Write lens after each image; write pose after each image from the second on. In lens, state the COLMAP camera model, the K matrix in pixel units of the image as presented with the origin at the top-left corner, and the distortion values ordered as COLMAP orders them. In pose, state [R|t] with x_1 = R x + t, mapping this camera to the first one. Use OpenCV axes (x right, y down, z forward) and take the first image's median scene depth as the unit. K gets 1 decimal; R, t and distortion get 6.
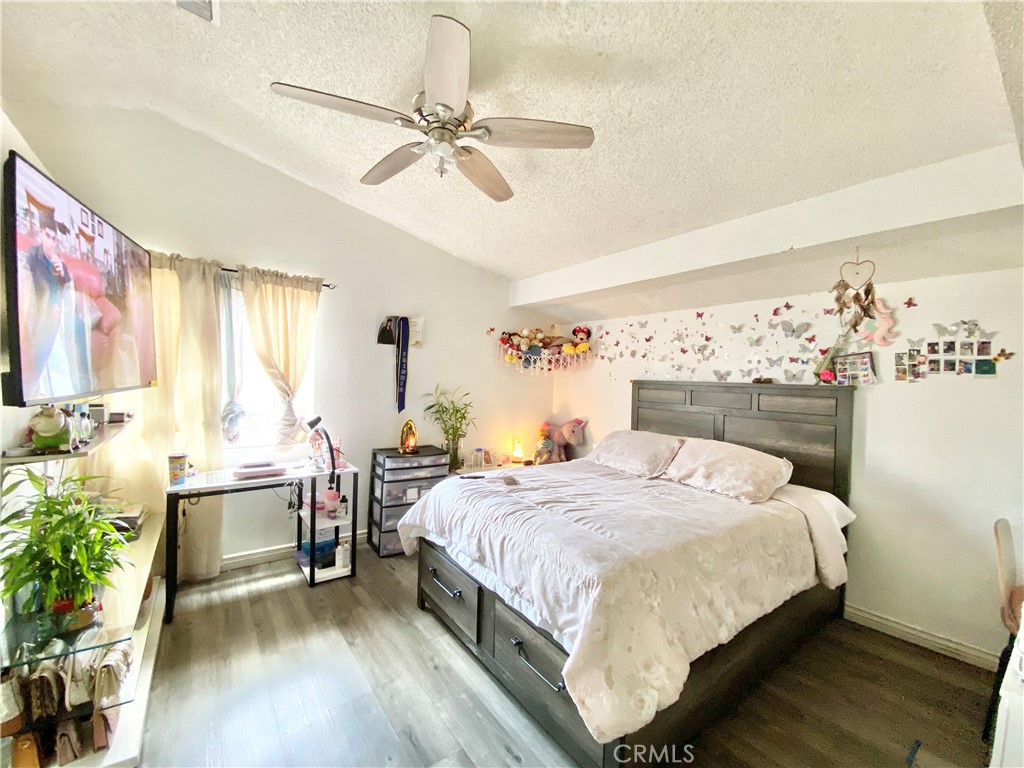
lens RADIAL K [[415.4, 0, 512.0], [0, 415.4, 384.0], [0, 0, 1]] dist [0.043247, -0.031310]
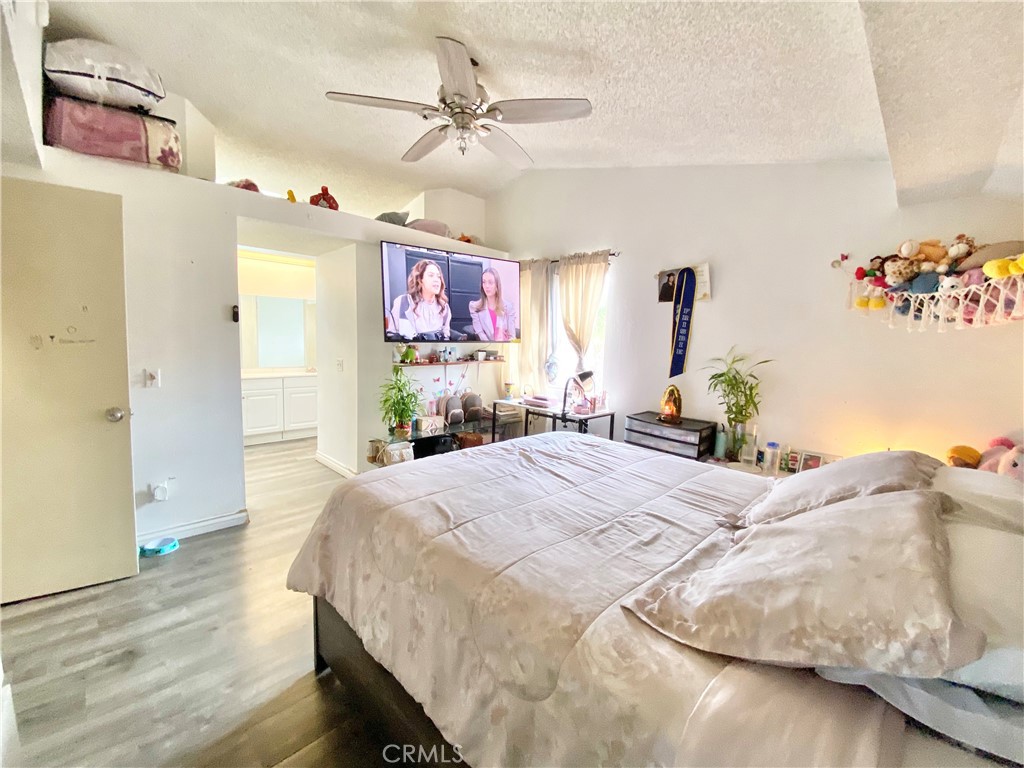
lens RADIAL K [[415.4, 0, 512.0], [0, 415.4, 384.0], [0, 0, 1]] dist [0.043247, -0.031310]
pose [[0.155472, 0.089634, -0.983765, 0.563775], [-0.044173, 0.995510, 0.083723, 0.023268], [0.986852, 0.030439, 0.158733, 0.507313]]
